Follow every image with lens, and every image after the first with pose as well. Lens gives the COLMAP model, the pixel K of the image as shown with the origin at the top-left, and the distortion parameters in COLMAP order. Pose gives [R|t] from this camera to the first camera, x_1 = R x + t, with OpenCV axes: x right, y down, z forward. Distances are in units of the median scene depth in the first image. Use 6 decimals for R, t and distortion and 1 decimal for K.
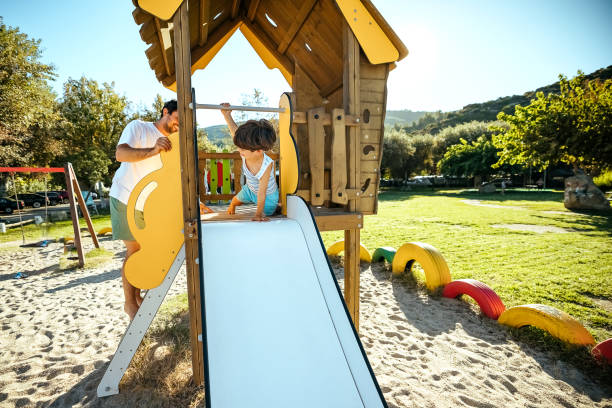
lens RADIAL K [[286.6, 0, 272.0], [0, 286.6, 217.9], [0, 0, 1]] dist [-0.032210, 0.007344]
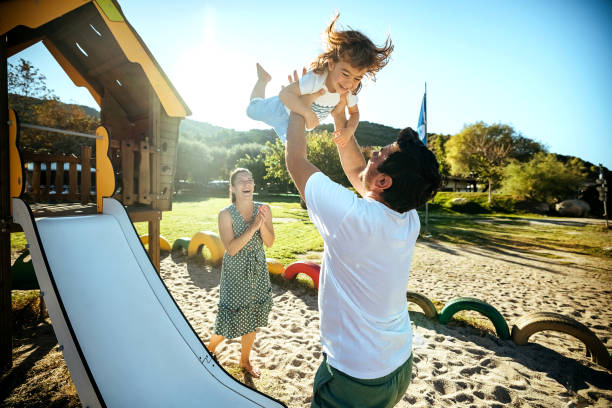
lens RADIAL K [[262.3, 0, 304.6], [0, 262.3, 197.8], [0, 0, 1]] dist [-0.035769, 0.011166]
pose [[0.698231, 0.020252, 0.715586, -0.047081], [0.032222, 0.997698, -0.059676, 0.008115], [-0.715147, 0.064725, 0.695971, -0.169307]]
